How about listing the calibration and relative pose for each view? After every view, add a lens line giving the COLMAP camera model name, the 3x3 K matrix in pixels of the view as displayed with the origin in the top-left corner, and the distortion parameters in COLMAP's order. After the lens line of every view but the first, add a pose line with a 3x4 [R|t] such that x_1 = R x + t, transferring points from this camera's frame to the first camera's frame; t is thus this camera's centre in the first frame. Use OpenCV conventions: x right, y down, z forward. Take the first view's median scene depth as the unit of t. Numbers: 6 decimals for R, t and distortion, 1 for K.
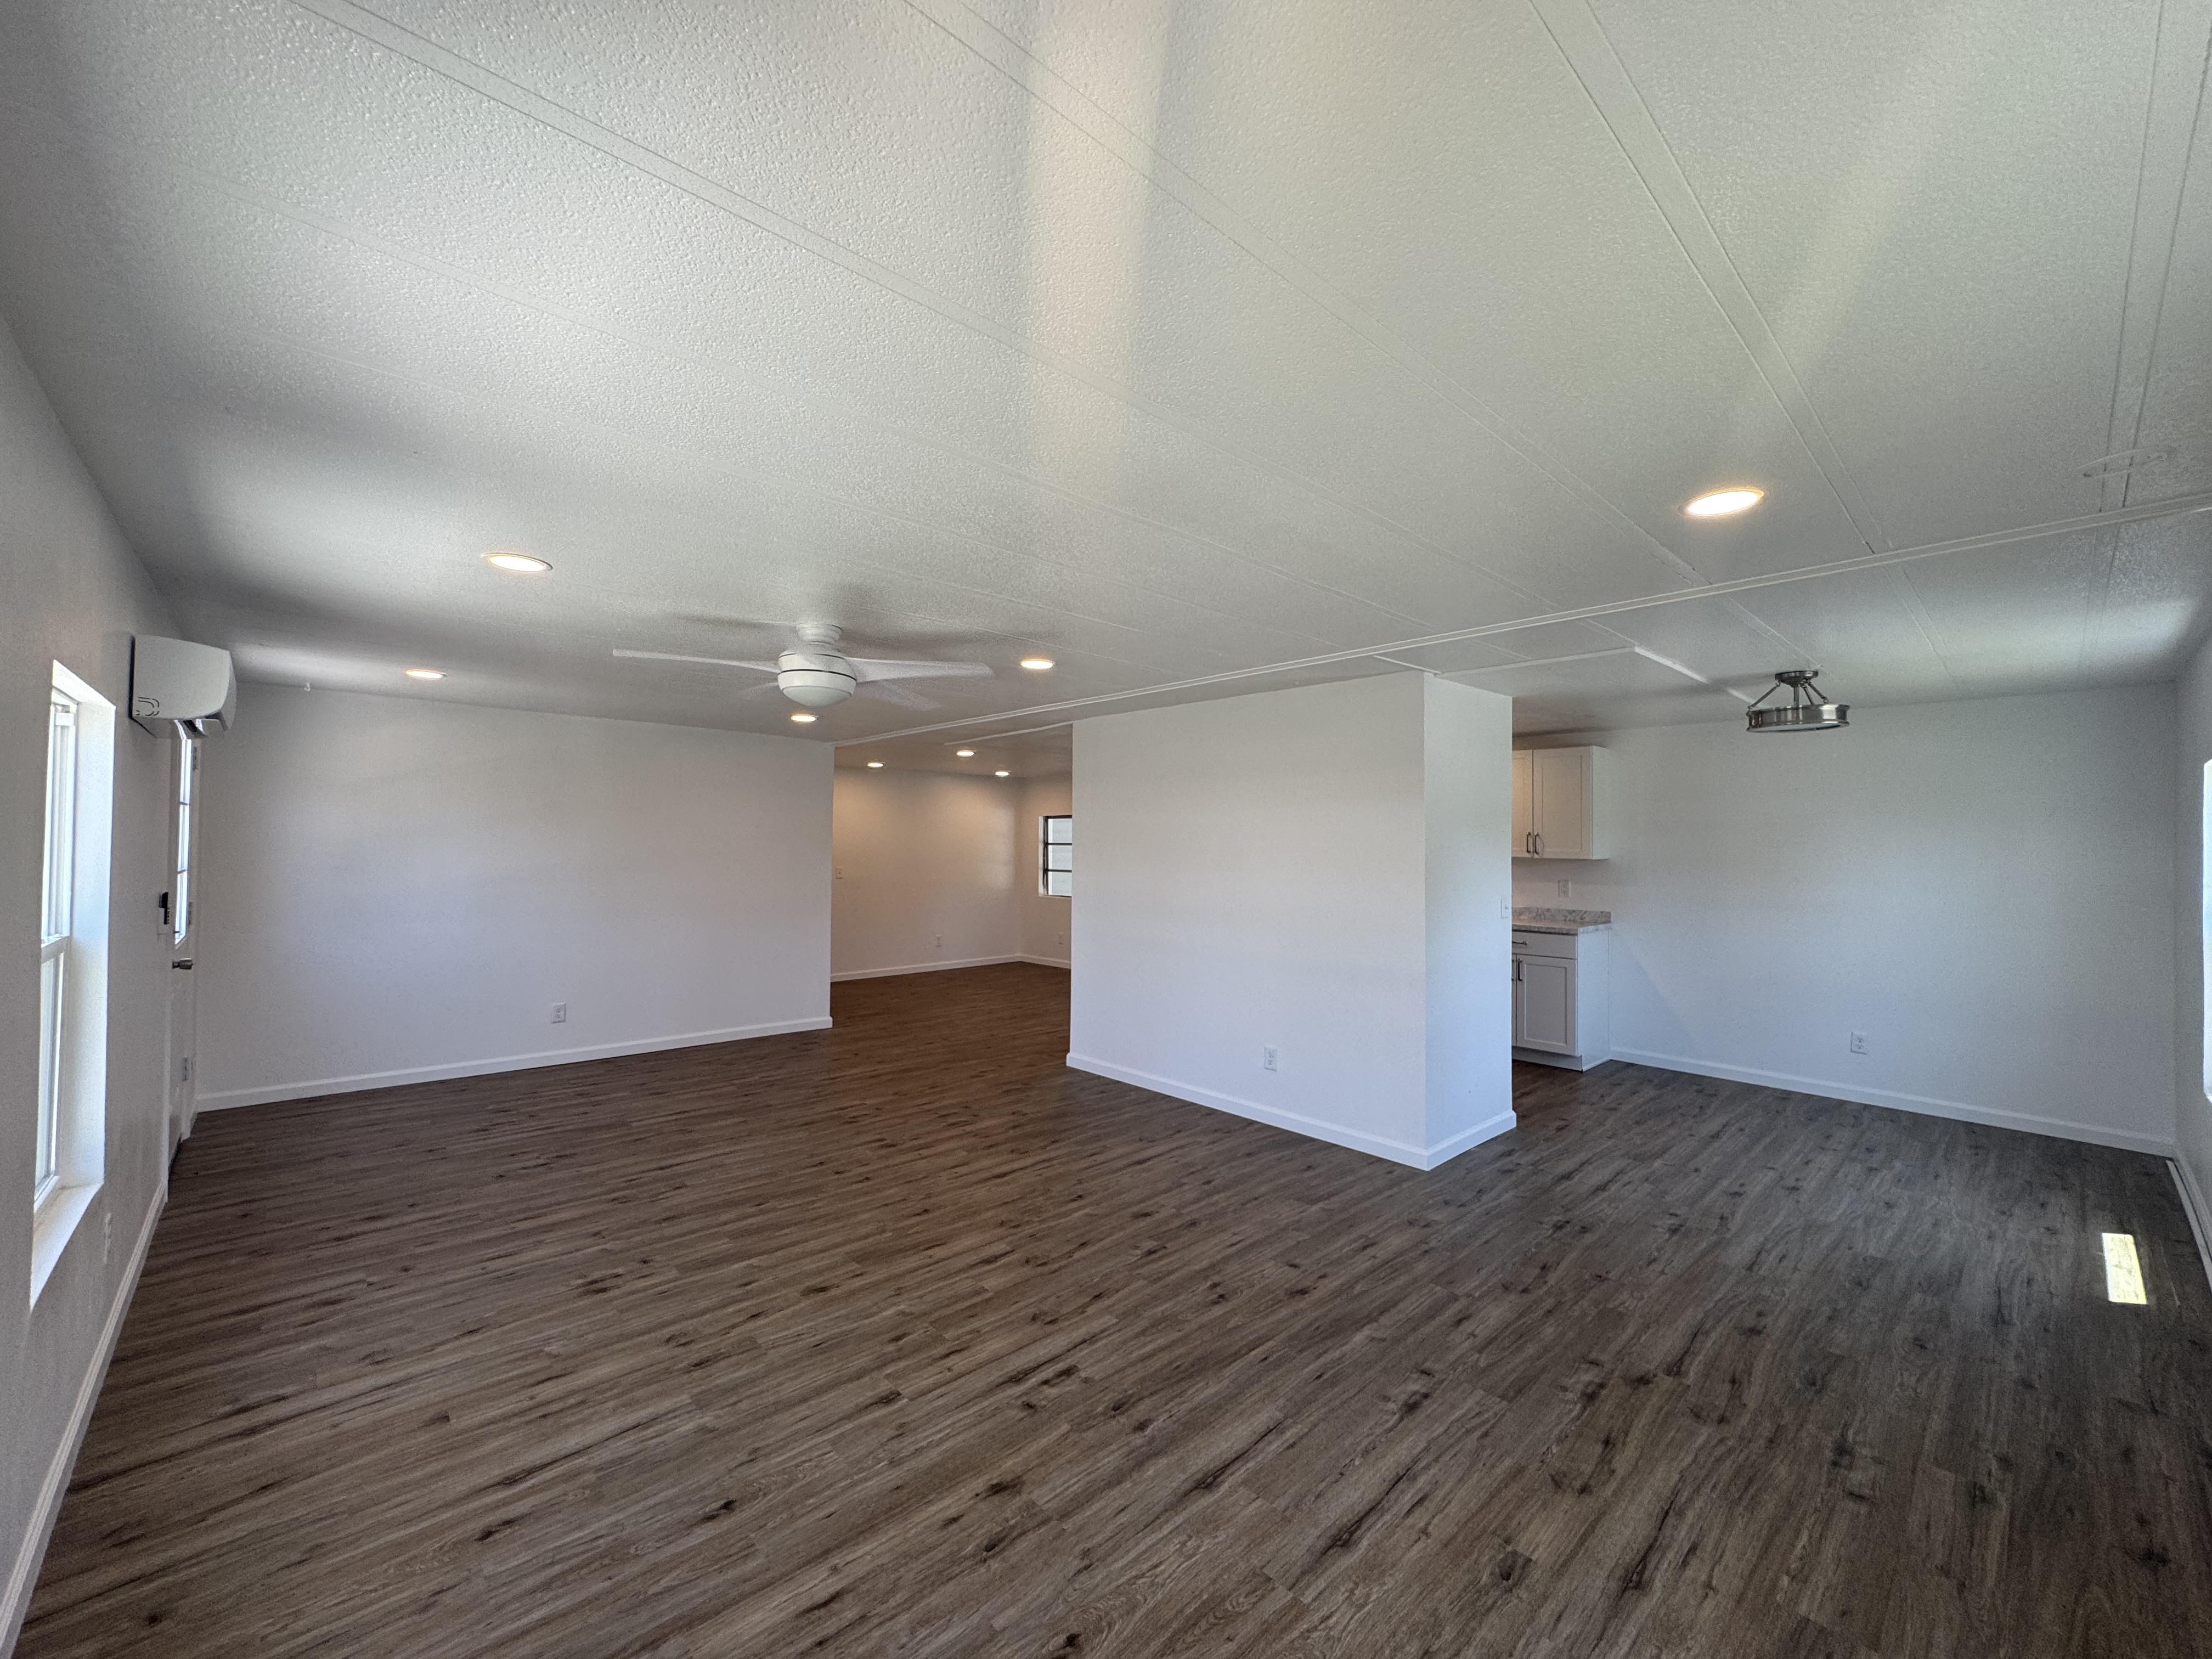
lens RADIAL K [[882.2, 0, 1106.0], [0, 882.2, 829.5], [0, 0, 1]] dist [-0.002087, 0.000055]
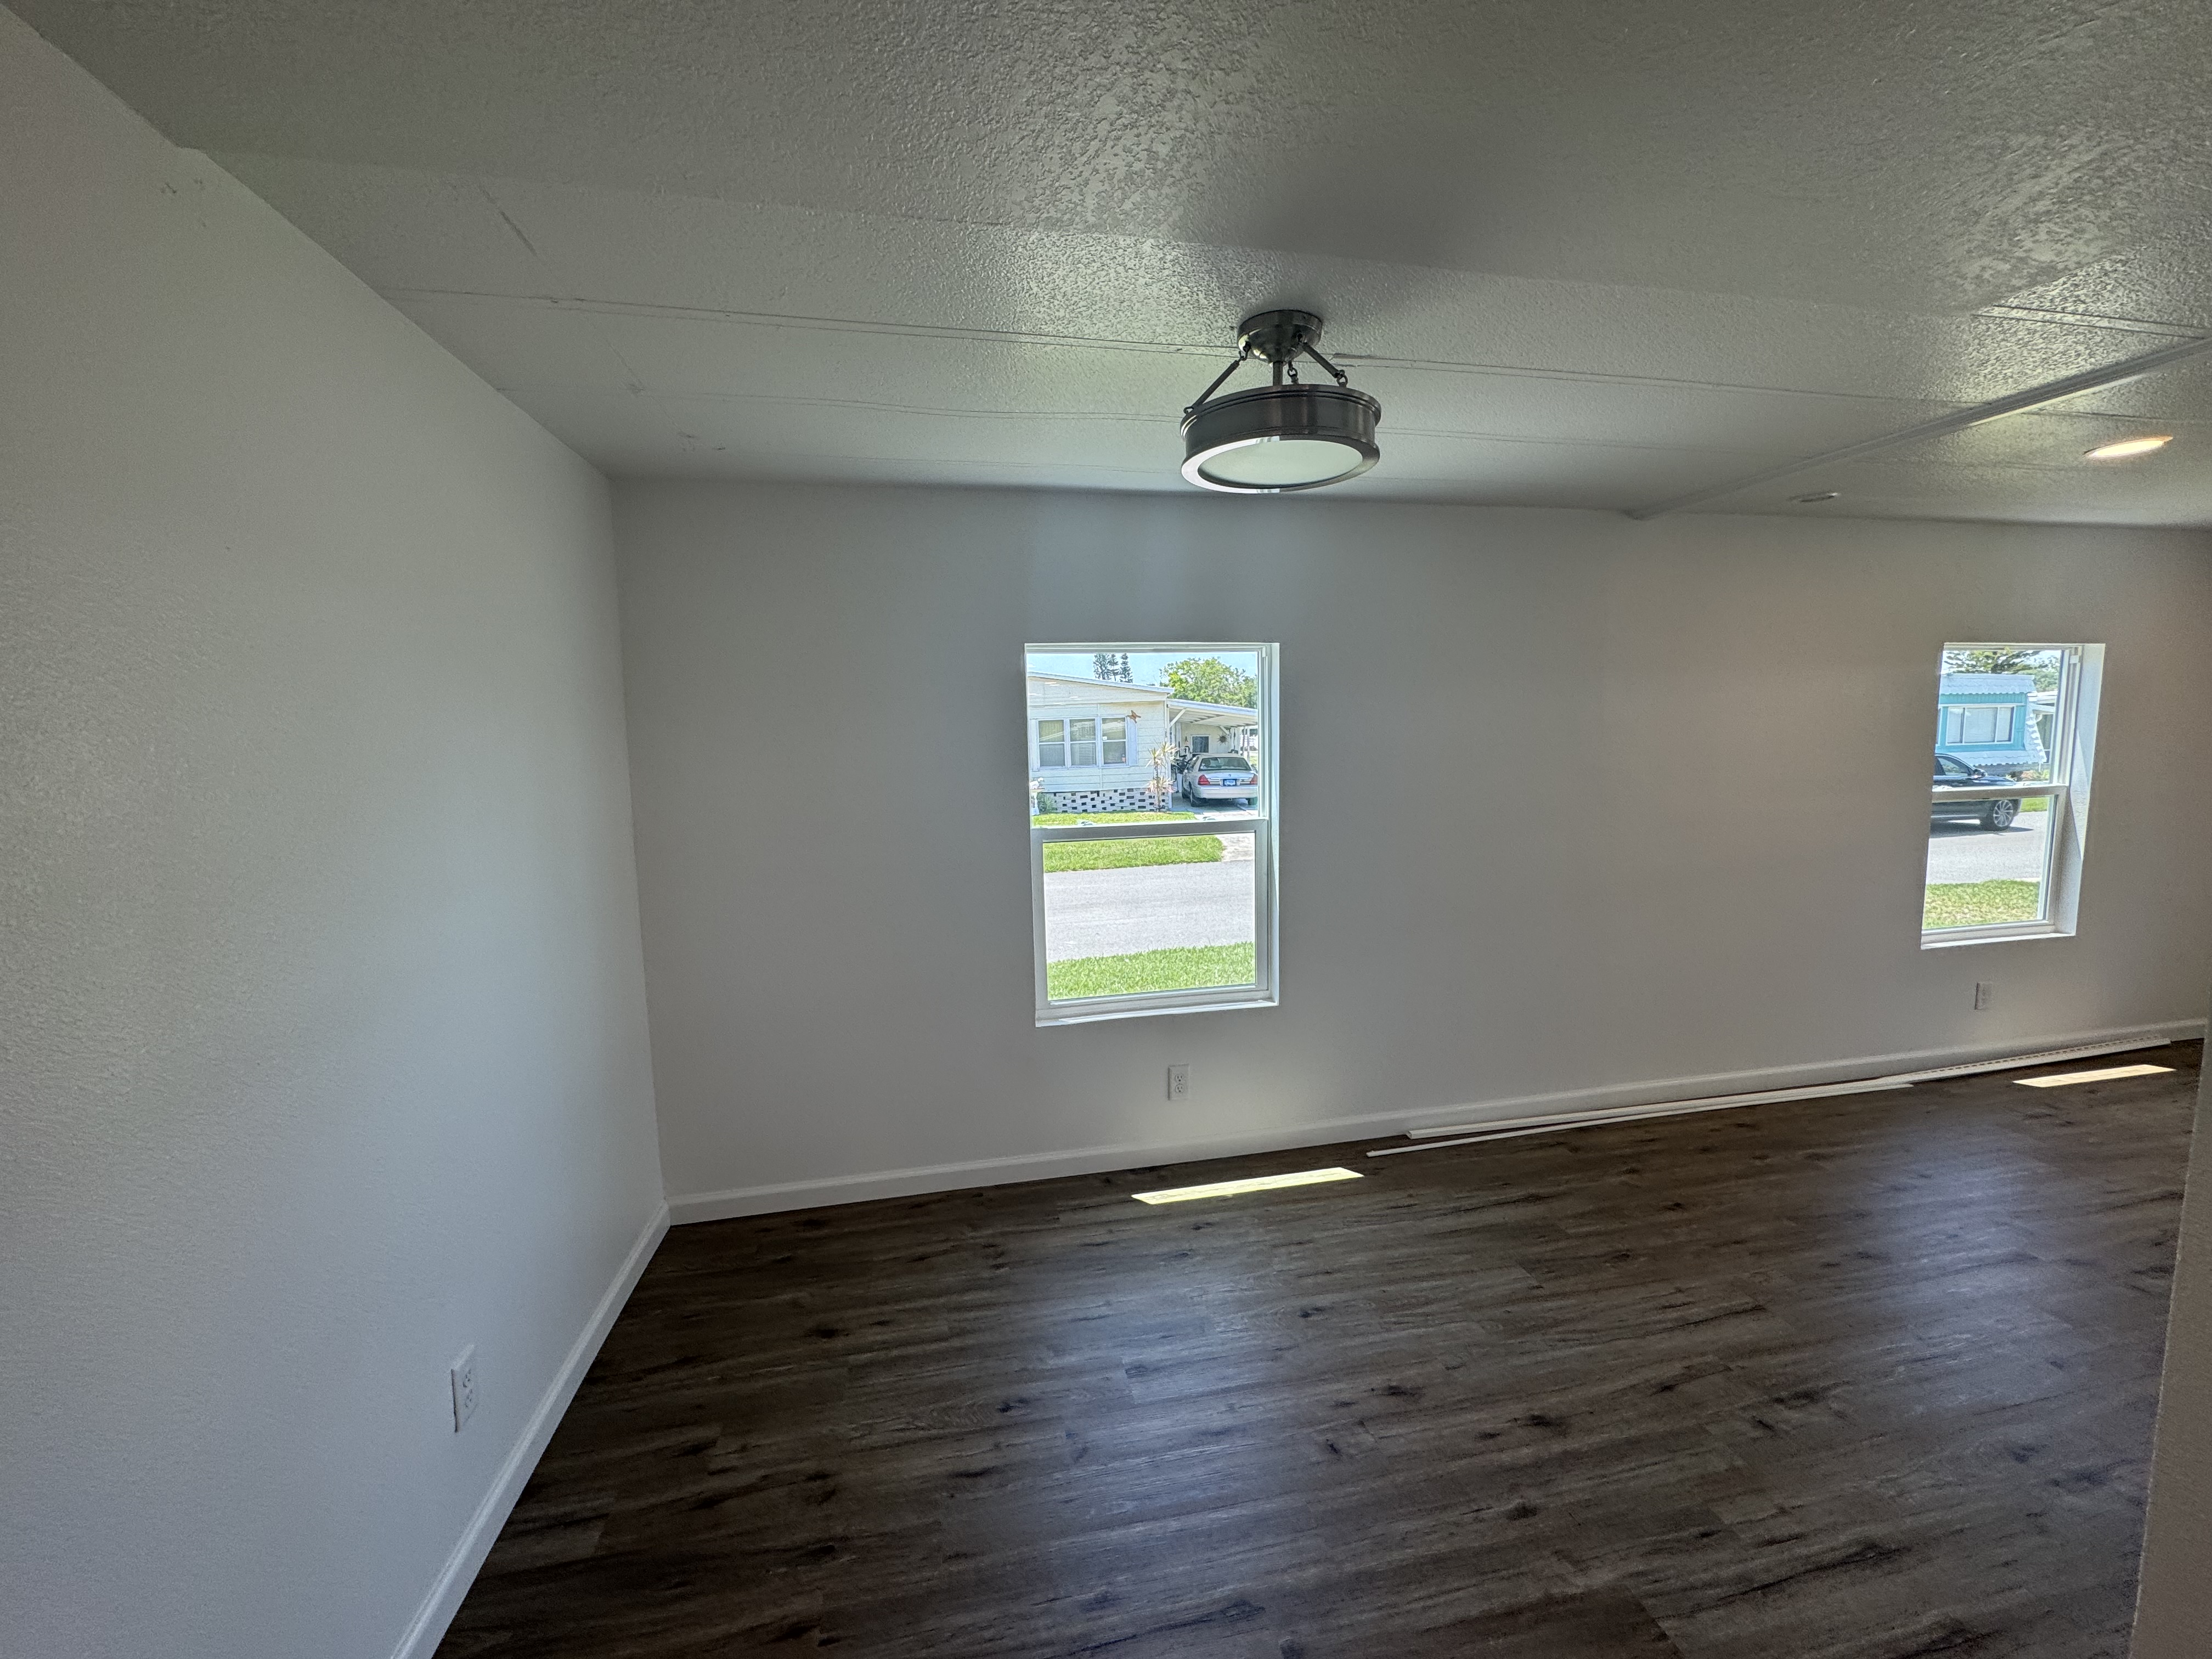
lens RADIAL K [[882.2, 0, 1106.0], [0, 882.2, 829.5], [0, 0, 1]] dist [-0.002087, 0.000055]
pose [[-0.854531, -0.045457, 0.517407, 0.738604], [0.008302, 0.994840, 0.101114, 0.016934], [-0.519334, 0.090700, -0.849745, 1.662477]]
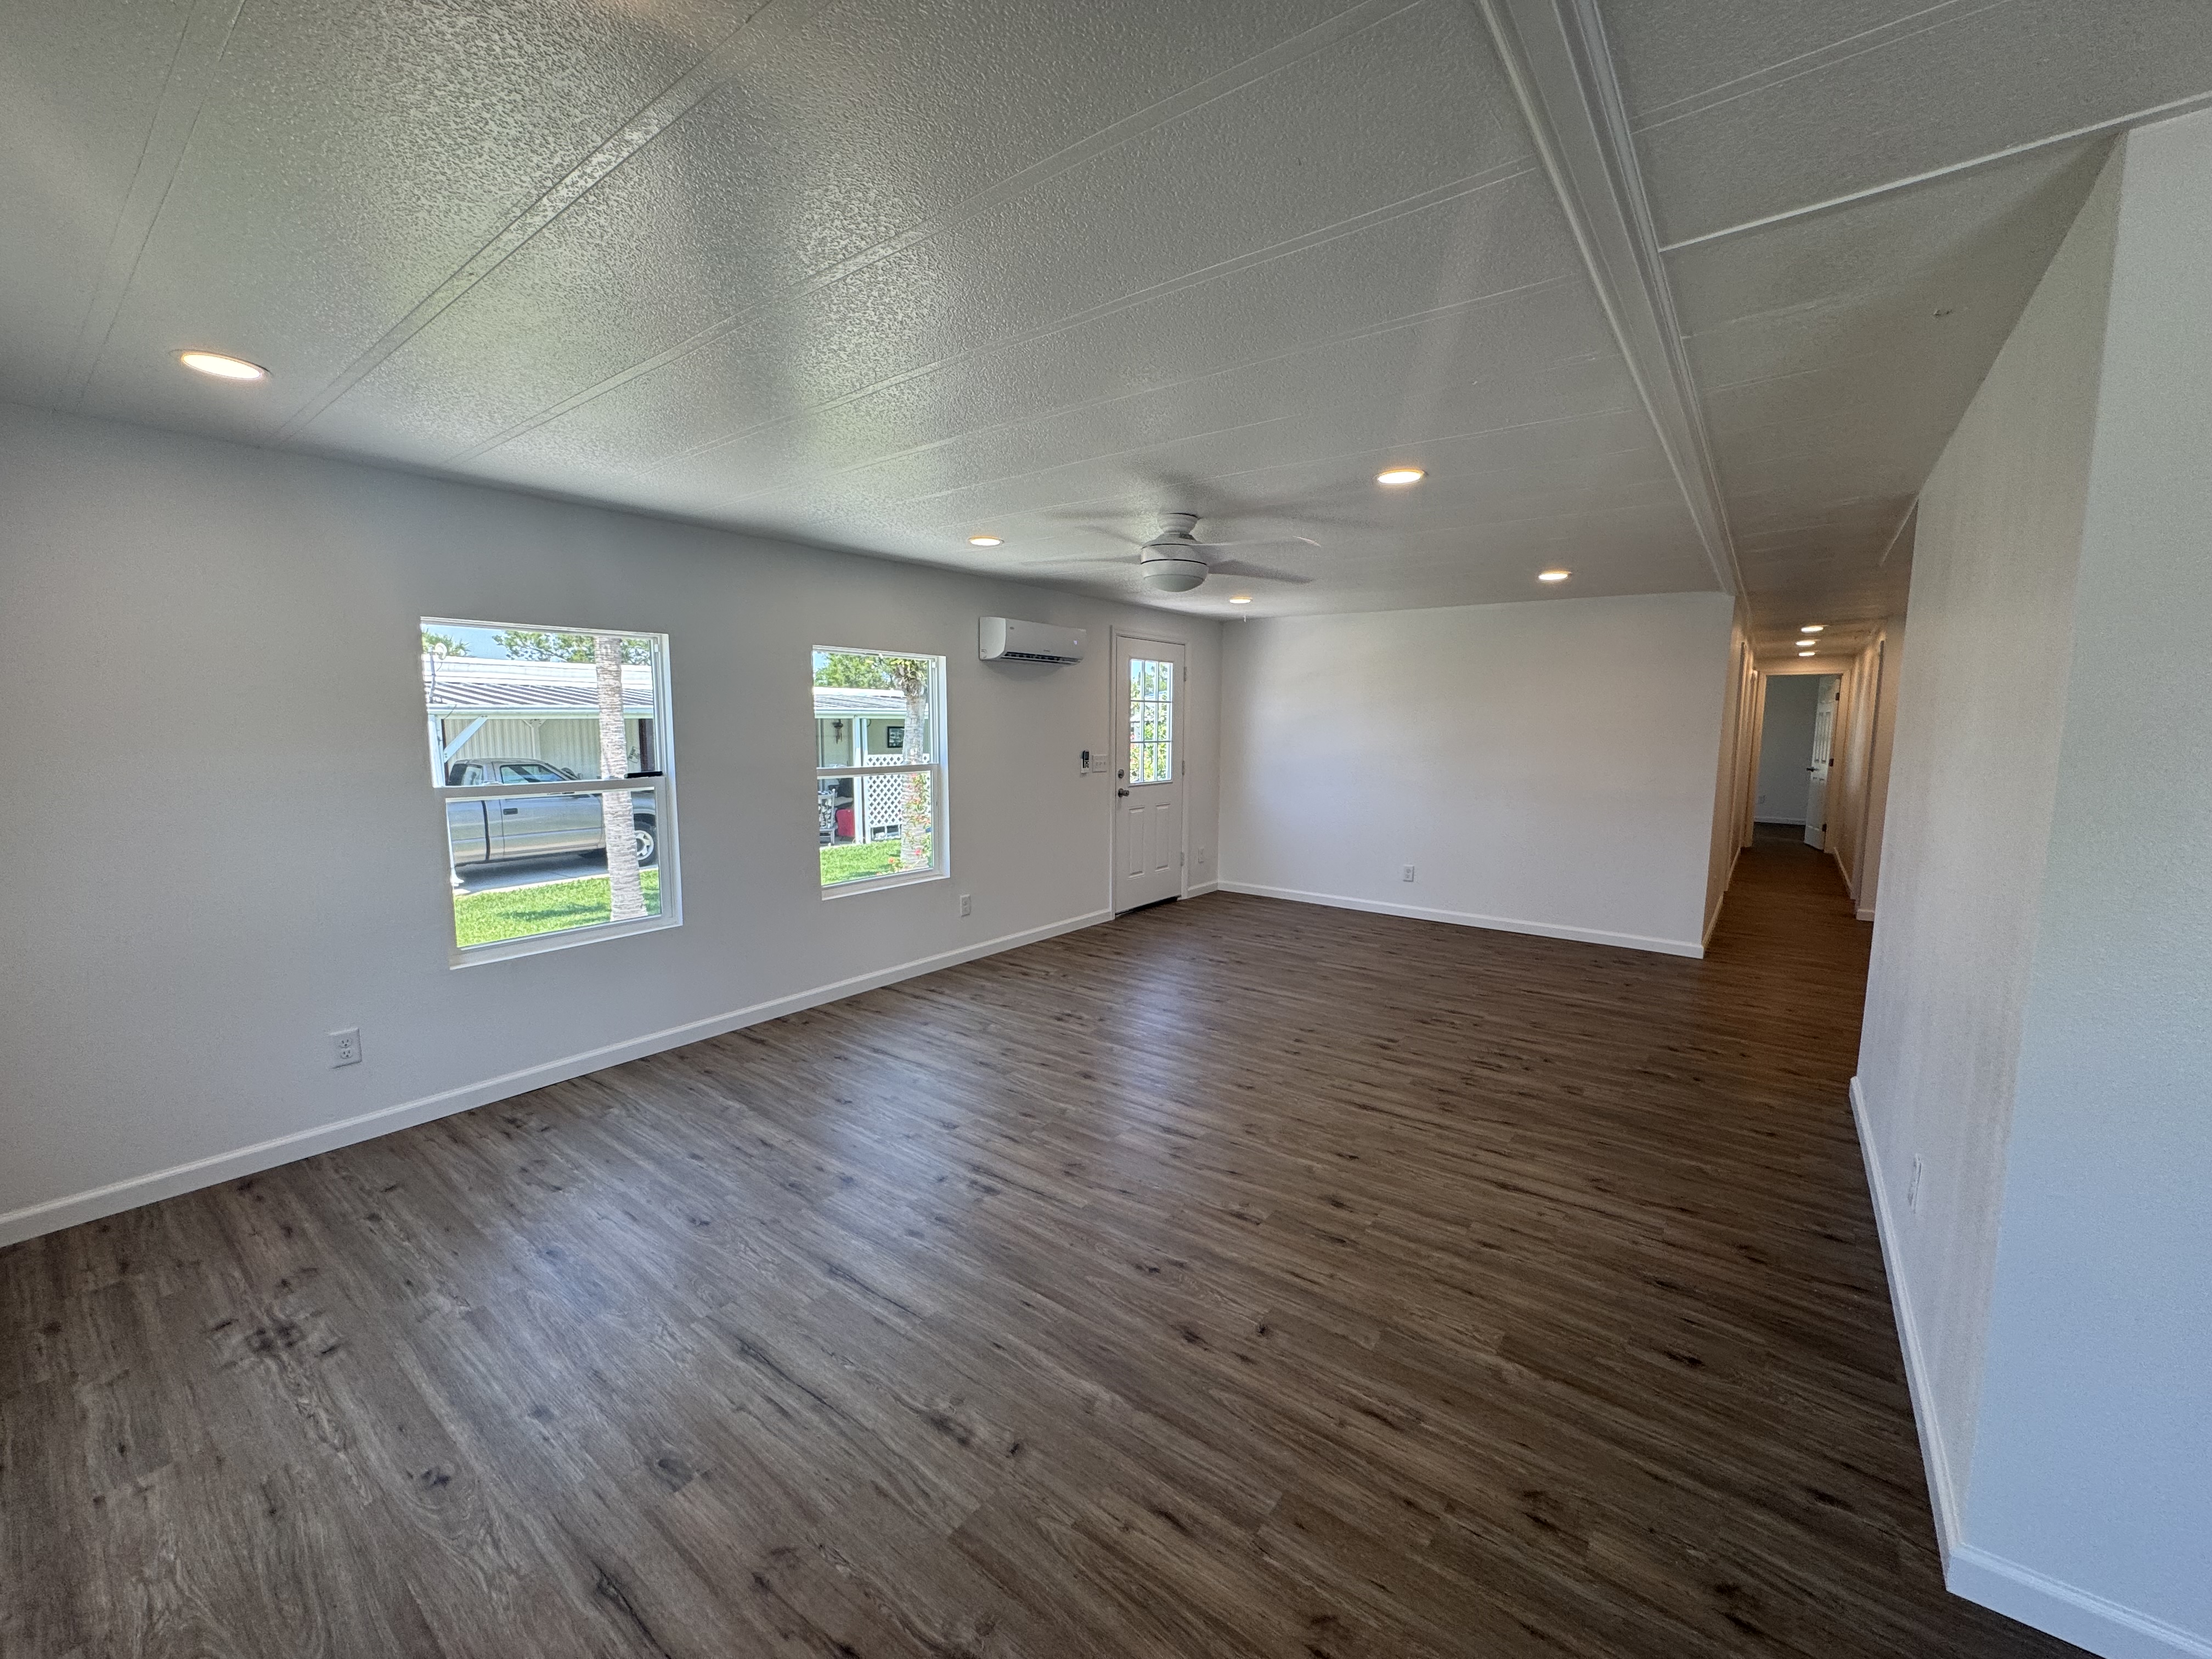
lens RADIAL K [[880.3, 0, 1105.0], [0, 880.3, 833.5], [0, 0, 1]] dist [-0.000608, -0.000191]
pose [[0.169669, 0.112073, -0.979108, 0.720243], [0.011997, 0.993204, 0.115765, 0.028742], [0.985428, -0.031388, 0.167172, 0.686115]]
